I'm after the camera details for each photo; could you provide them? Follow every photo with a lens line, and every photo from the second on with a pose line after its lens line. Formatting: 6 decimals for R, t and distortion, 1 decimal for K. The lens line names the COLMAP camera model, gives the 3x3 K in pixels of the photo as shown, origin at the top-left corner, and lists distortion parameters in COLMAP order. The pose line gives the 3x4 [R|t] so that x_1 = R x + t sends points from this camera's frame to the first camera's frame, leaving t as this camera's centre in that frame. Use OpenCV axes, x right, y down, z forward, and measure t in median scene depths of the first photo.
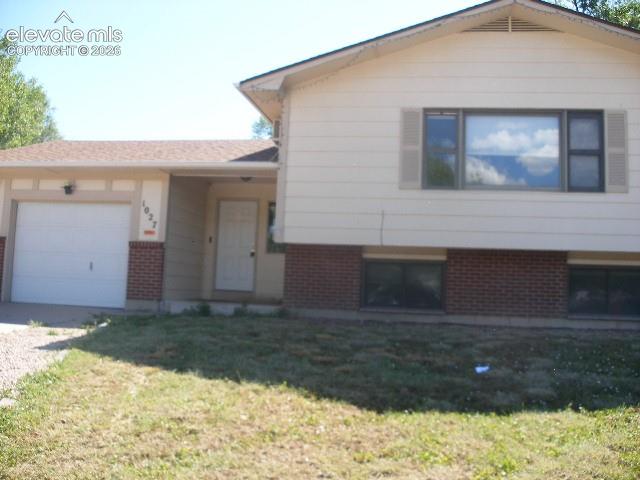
lens RADIAL K [[677.9, 0, 319.5], [0, 677.9, 234.4], [0, 0, 1]] dist [-0.147310, 0.000000]
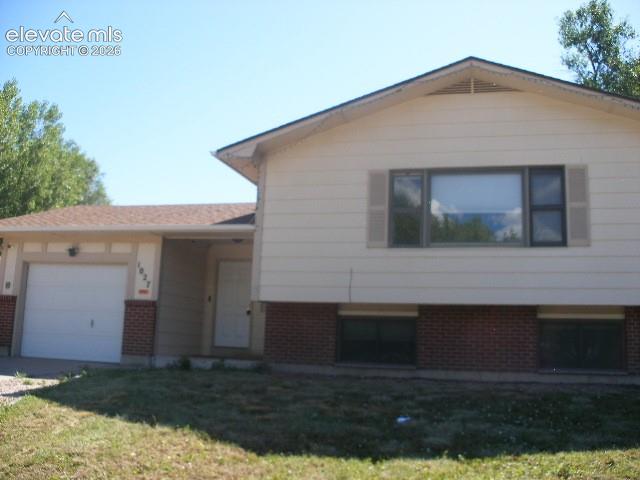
lens RADIAL K [[677.9, 0, 319.5], [0, 677.9, 243.8], [0, 0, 1]] dist [-0.147310, 0.000000]
pose [[0.995711, -0.016285, -0.091070, 0.139963], [0.009481, 0.997165, -0.074647, 0.003661], [0.092027, 0.073463, 0.993043, -0.042339]]
